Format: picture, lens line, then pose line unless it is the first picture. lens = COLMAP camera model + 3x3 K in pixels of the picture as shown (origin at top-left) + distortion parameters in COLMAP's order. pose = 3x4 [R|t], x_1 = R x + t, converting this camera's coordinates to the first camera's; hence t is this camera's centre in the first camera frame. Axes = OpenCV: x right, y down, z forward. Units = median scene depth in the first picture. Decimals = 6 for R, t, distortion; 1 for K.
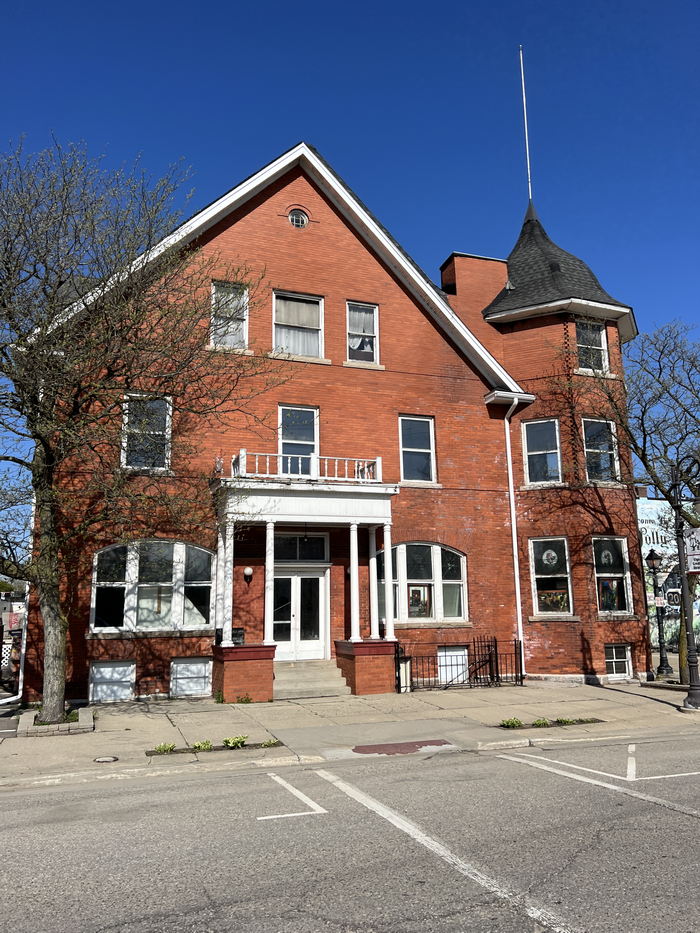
lens RADIAL K [[708.4, 0, 349.4], [0, 708.4, 463.6], [0, 0, 1]] dist [0.068813, -0.005350]
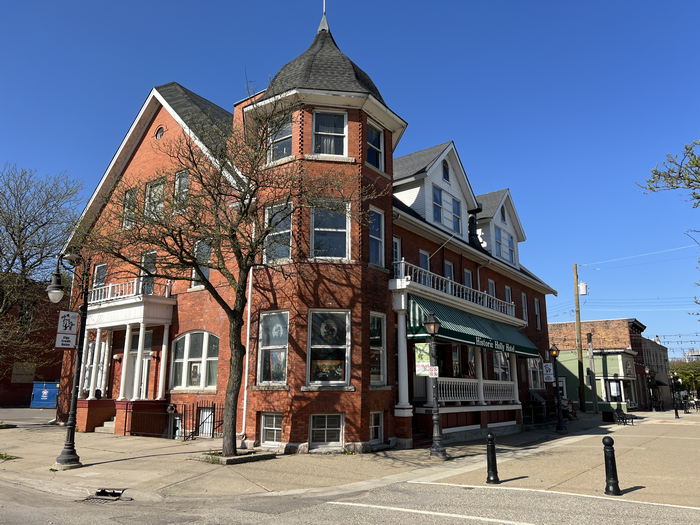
lens RADIAL K [[531.5, 0, 349.1], [0, 531.5, 262.5], [0, 0, 1]] dist [0.068813, -0.005350]
pose [[0.540531, -0.172752, -0.823397, 1.115884], [0.160233, 0.981917, -0.100823, 0.131521], [0.825925, -0.077437, 0.558437, 0.671869]]
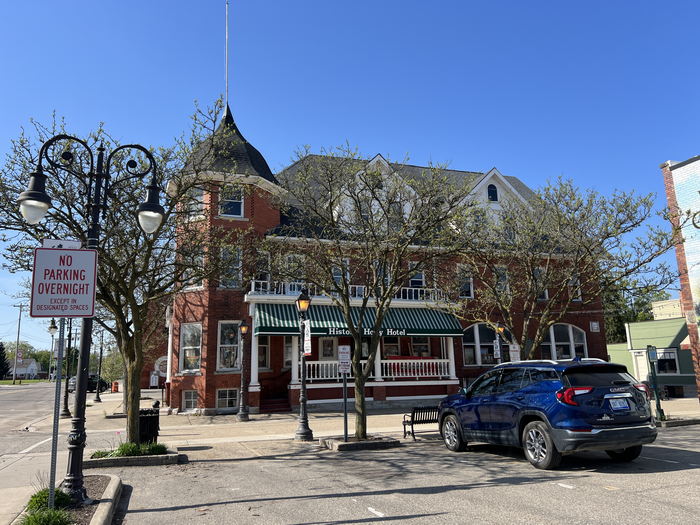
lens RADIAL K [[531.5, 0, 347.9], [0, 531.5, 265.2], [0, 0, 1]] dist [0.068813, -0.005350]
pose [[-0.046365, -0.169688, -0.984407, 1.700821], [0.232471, 0.956576, -0.175840, 0.305893], [0.971498, -0.236999, -0.004904, 1.566610]]
